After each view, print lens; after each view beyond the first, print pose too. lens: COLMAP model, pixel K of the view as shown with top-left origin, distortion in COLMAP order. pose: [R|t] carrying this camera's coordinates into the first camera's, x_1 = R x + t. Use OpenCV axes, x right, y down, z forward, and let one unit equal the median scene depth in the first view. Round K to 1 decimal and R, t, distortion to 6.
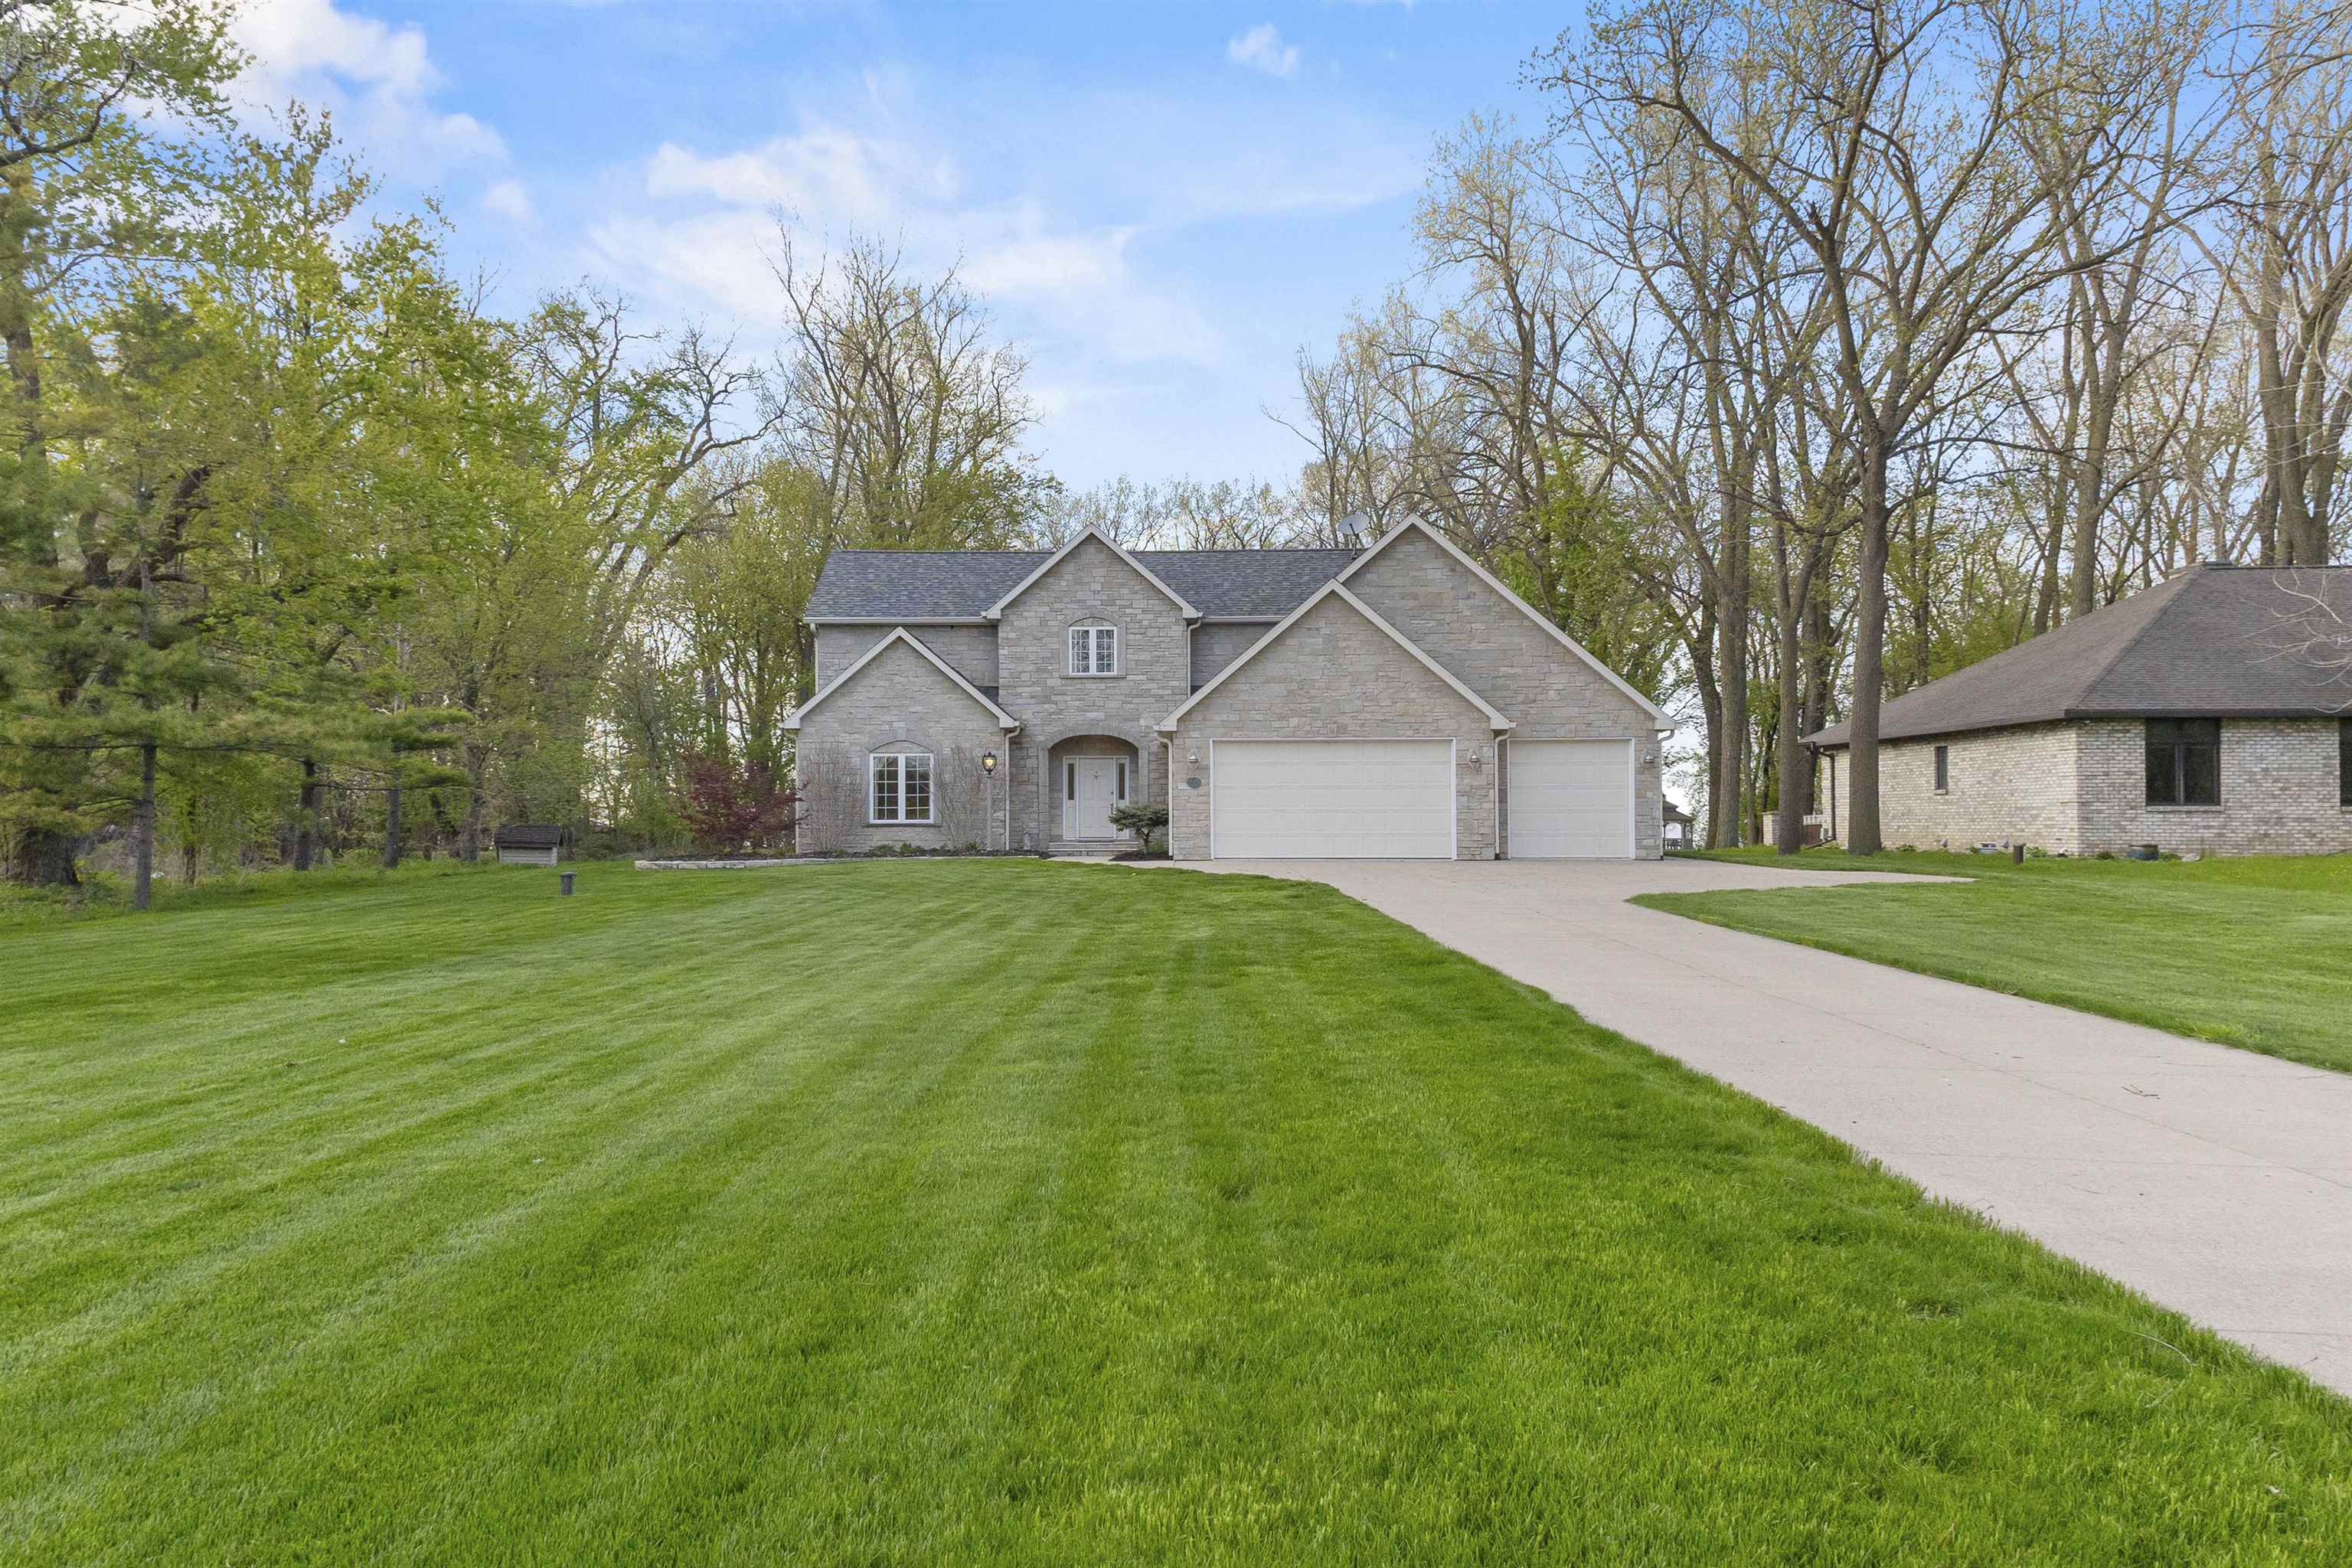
lens RADIAL K [[1711.7, 0, 1157.9], [0, 1711.7, 792.7], [0, 0, 1]] dist [0.075484, 0.000440]
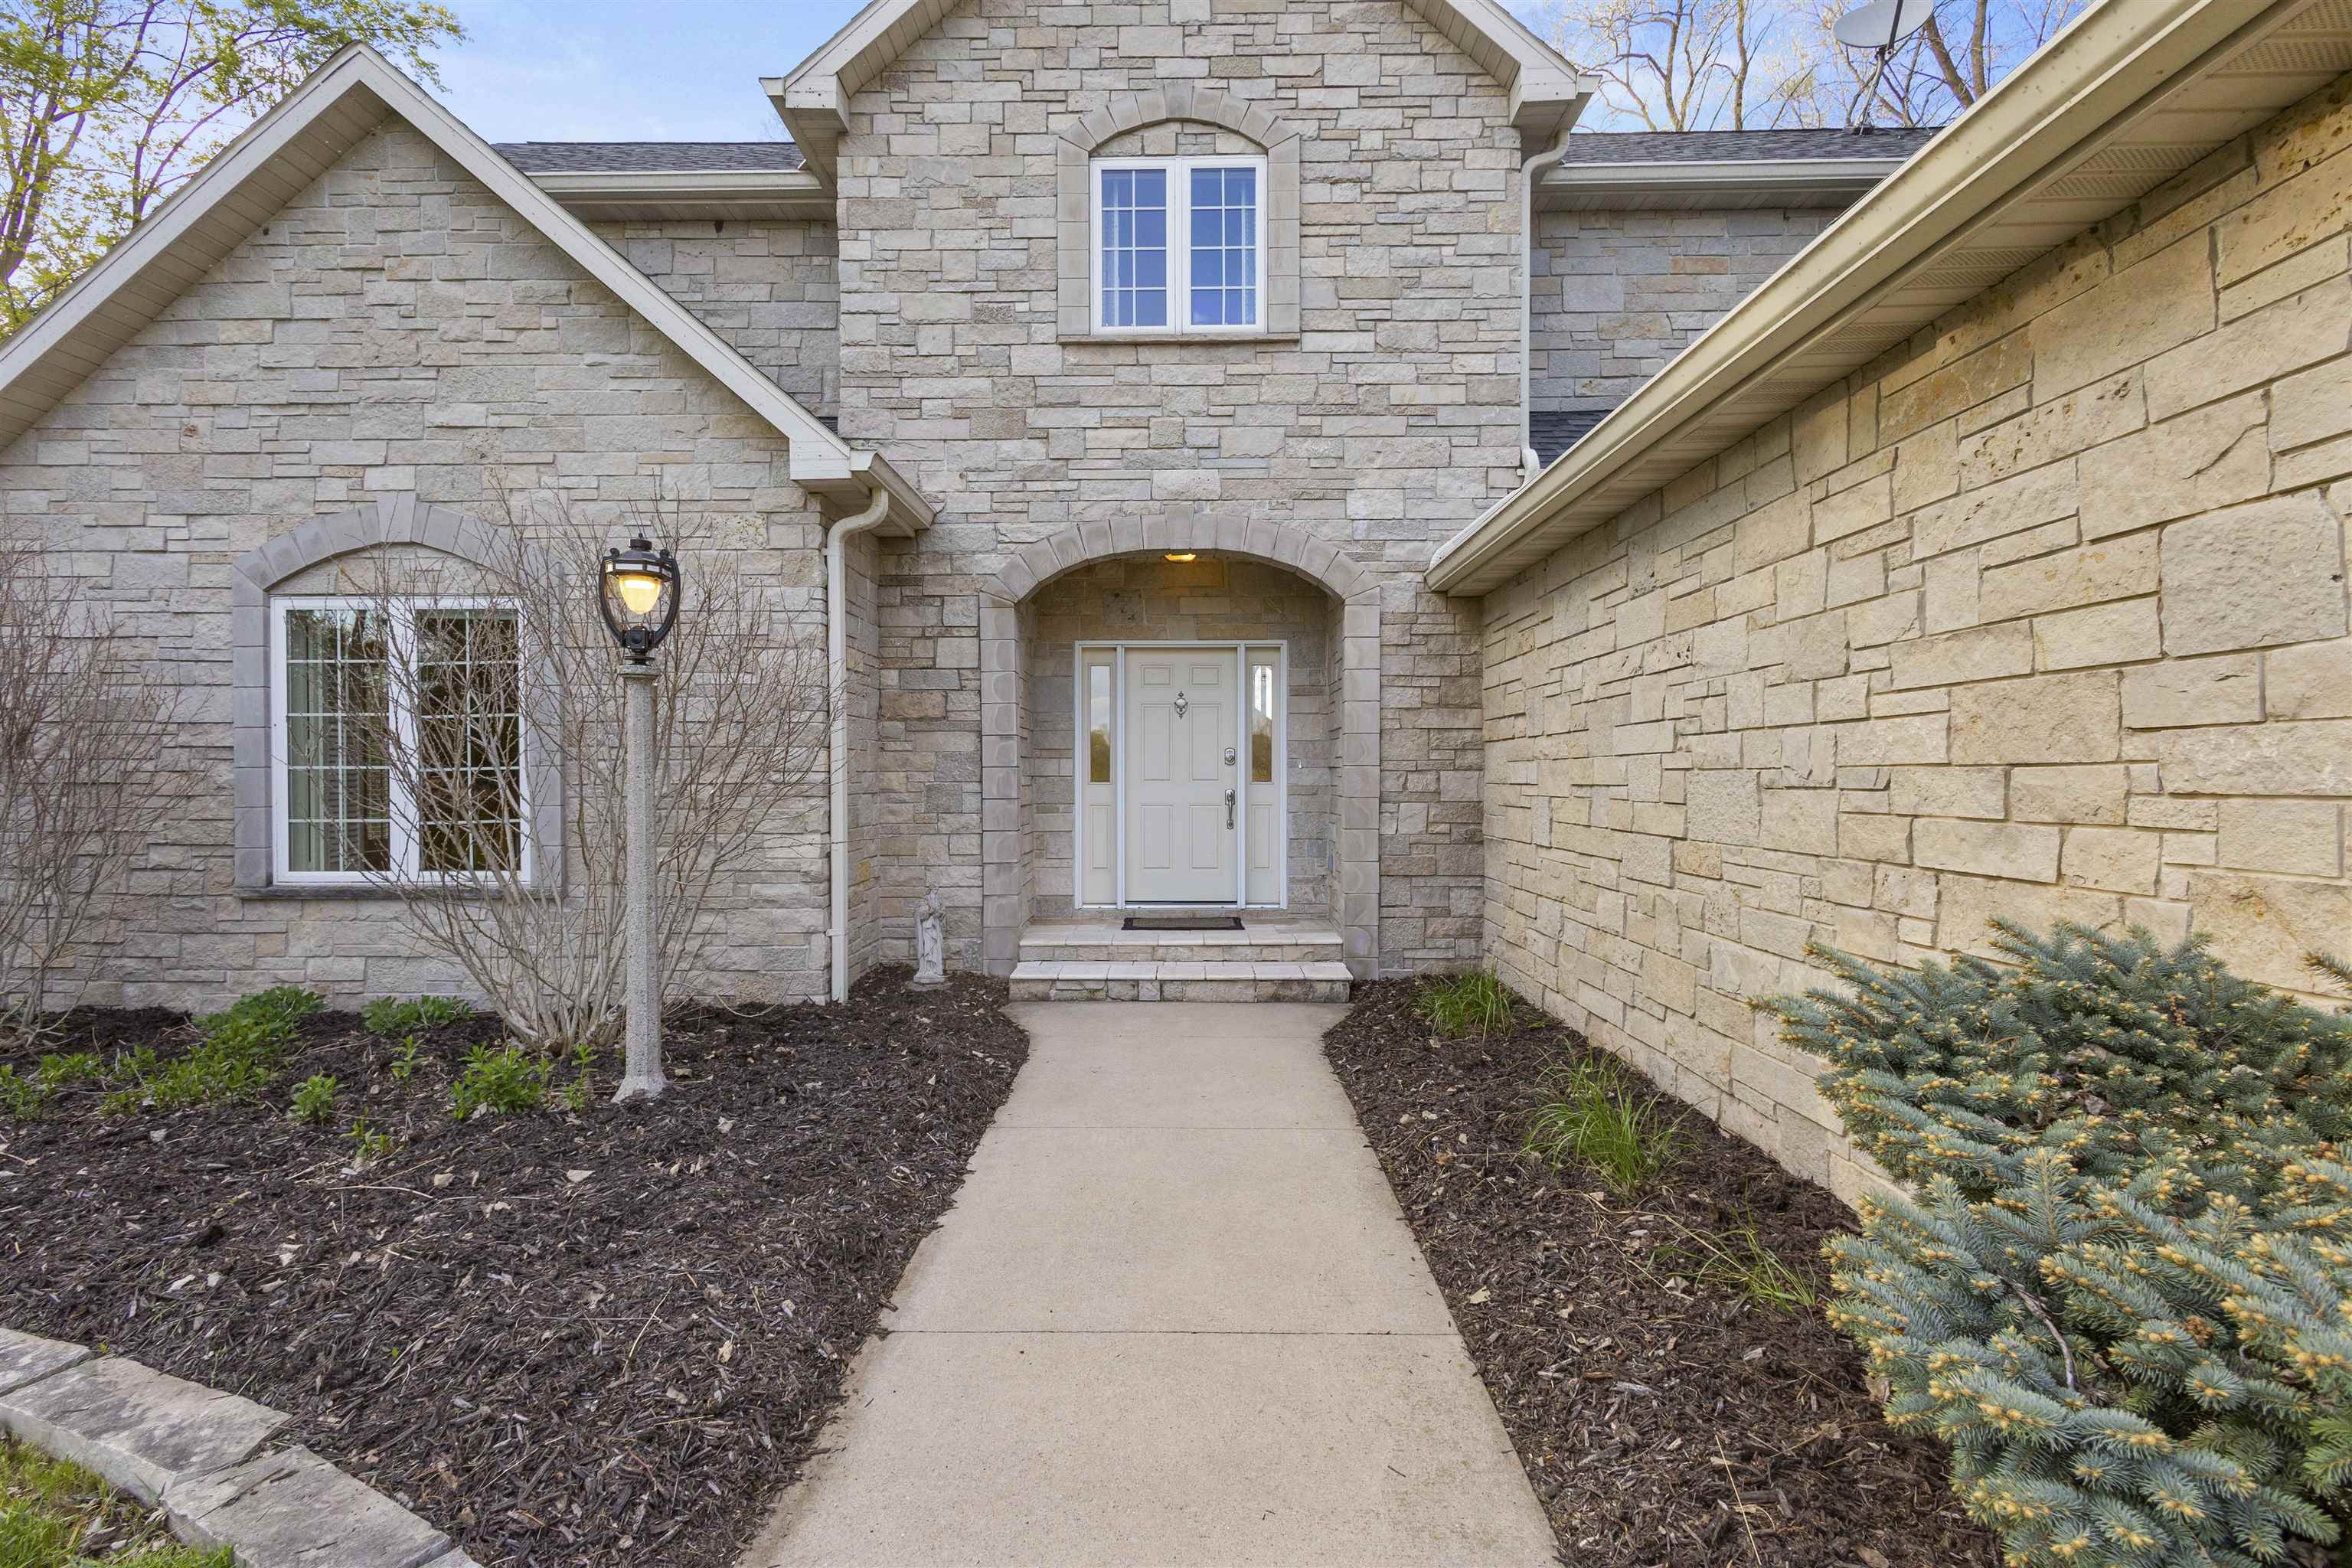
lens RADIAL K [[1086.2, 0, 1172.4], [0, 1086.2, 786.5], [0, 0, 1]] dist [0.011091, -0.002862]
pose [[0.999955, 0.001057, 0.009459, -0.041562], [-0.001355, 0.999501, 0.031564, -0.001242], [-0.009421, -0.031576, 0.999457, 0.843136]]
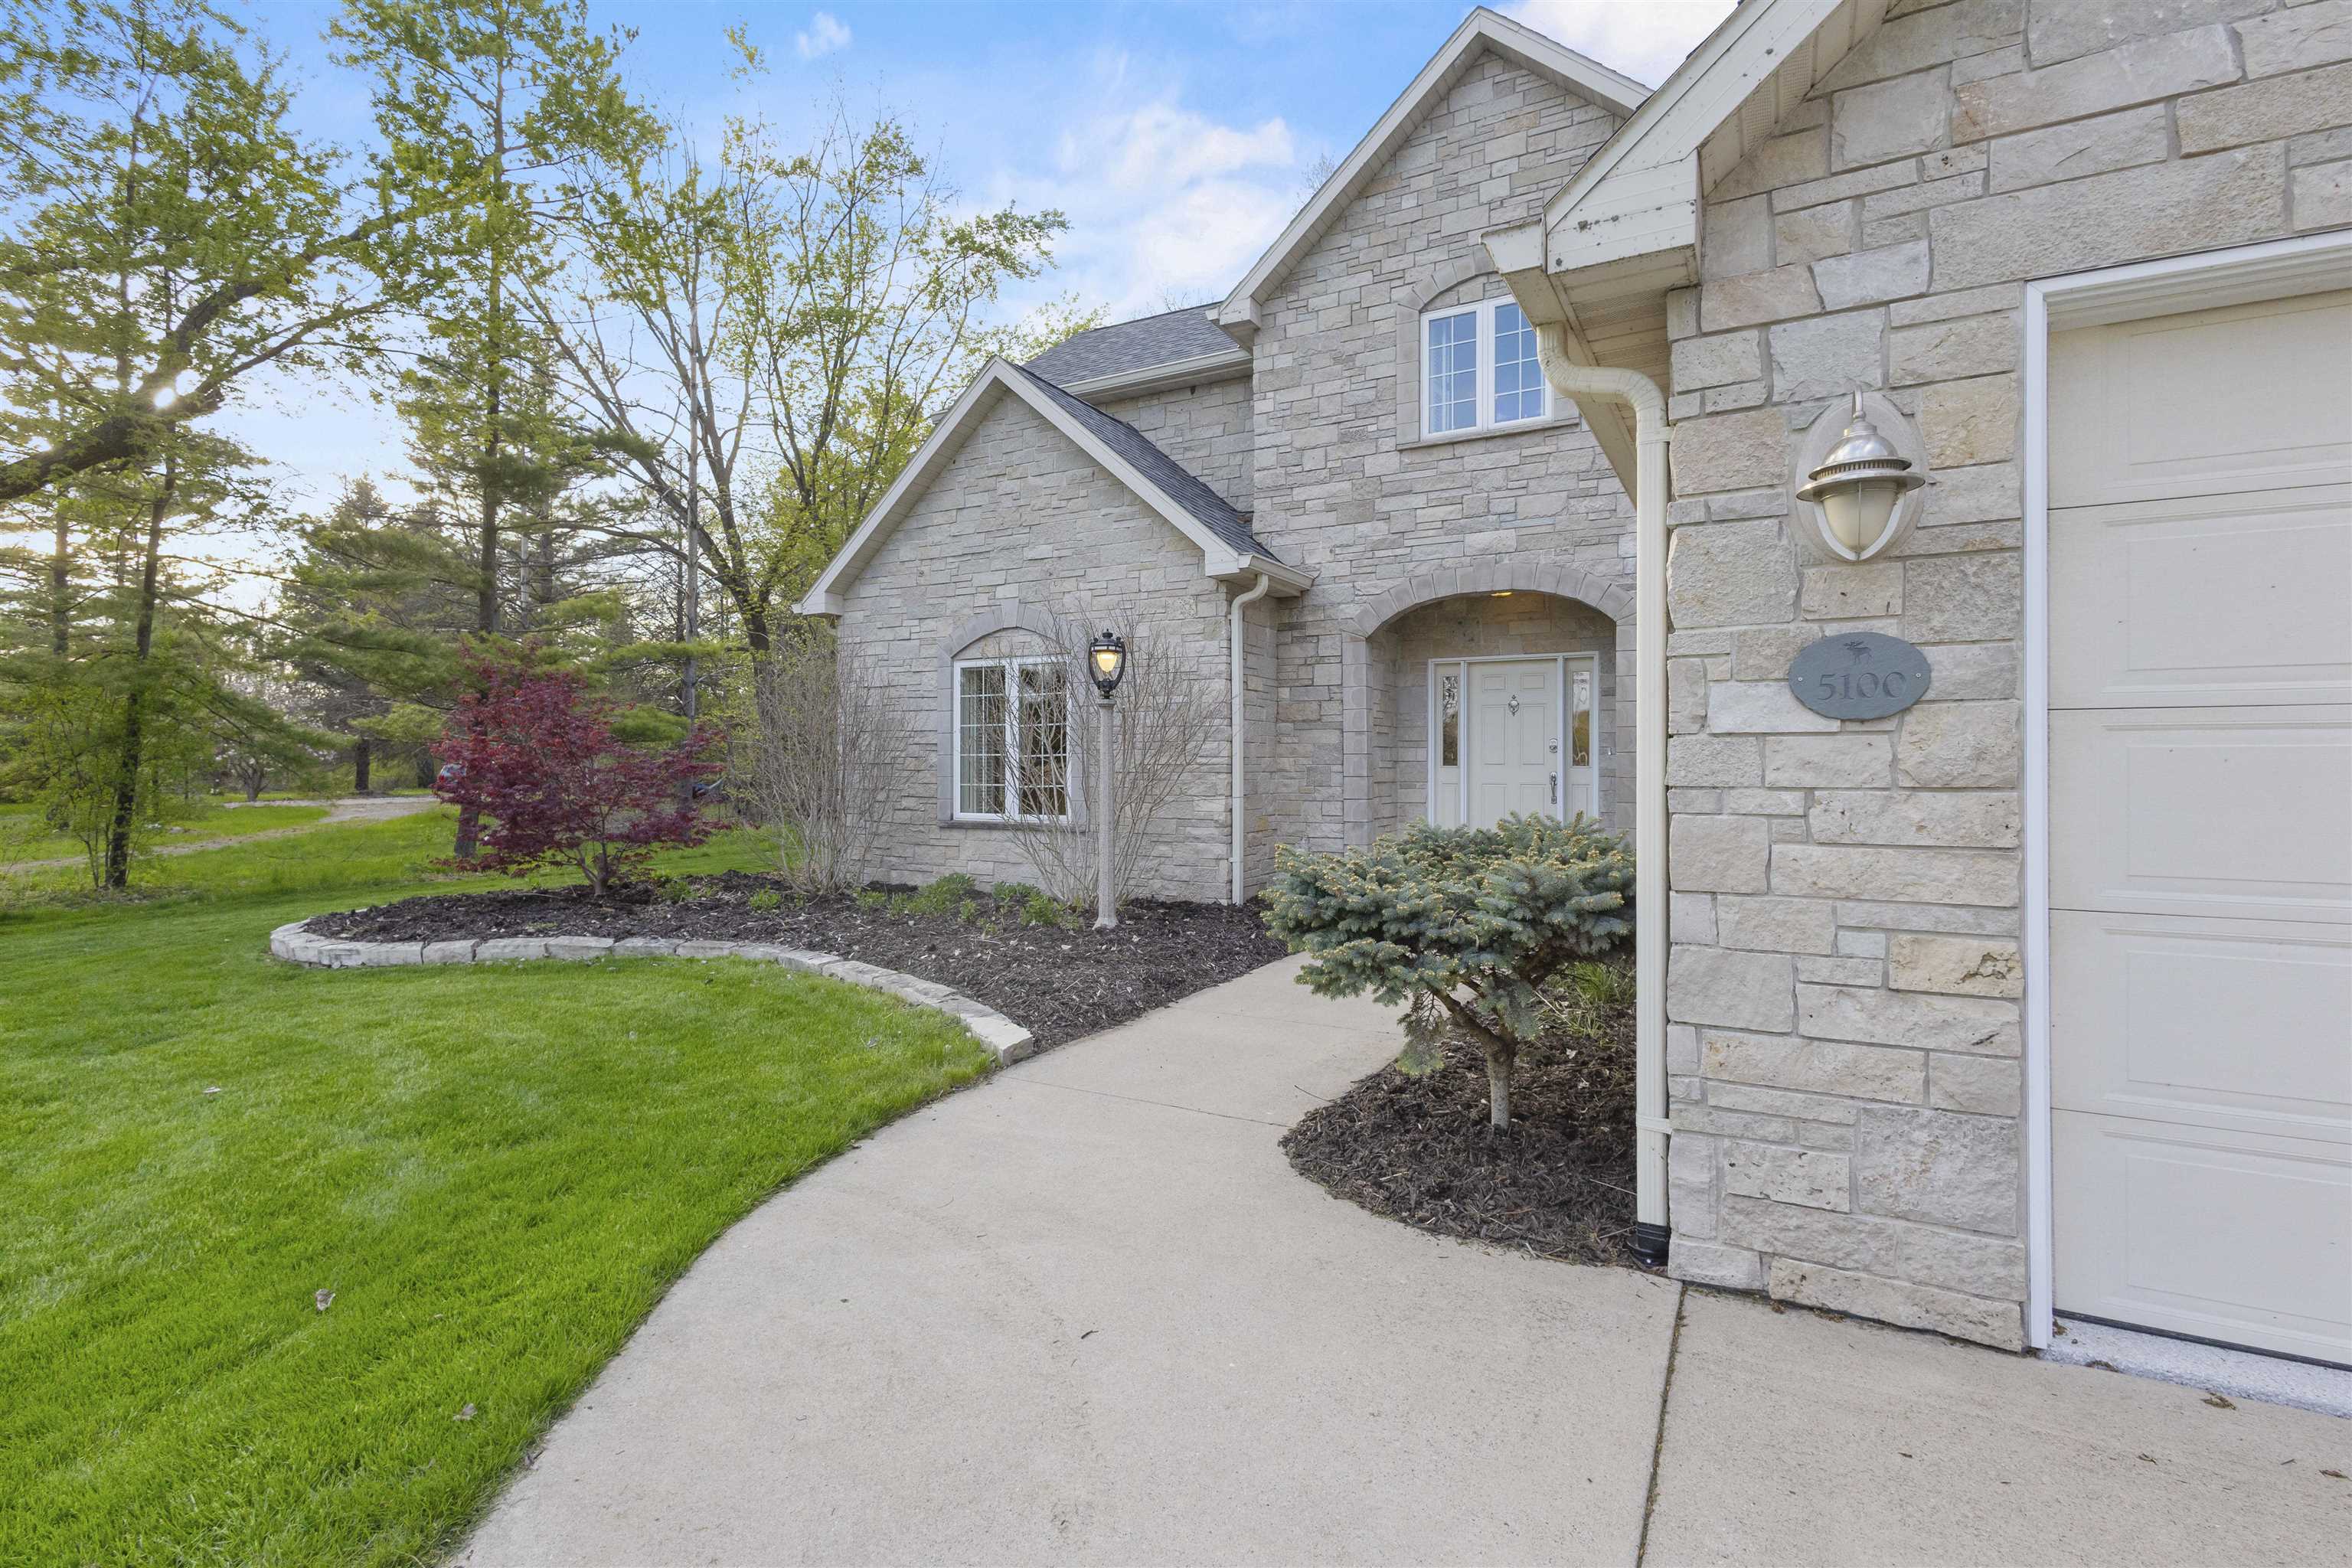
lens RADIAL K [[1086.2, 0, 1167.5], [0, 1086.2, 767.3], [0, 0, 1]] dist [0.011091, -0.002862]
pose [[0.884518, 0.004441, -0.466486, 0.011799], [0.006273, 0.999751, 0.021413, -0.001366], [0.466465, -0.021866, 0.884270, 0.777124]]
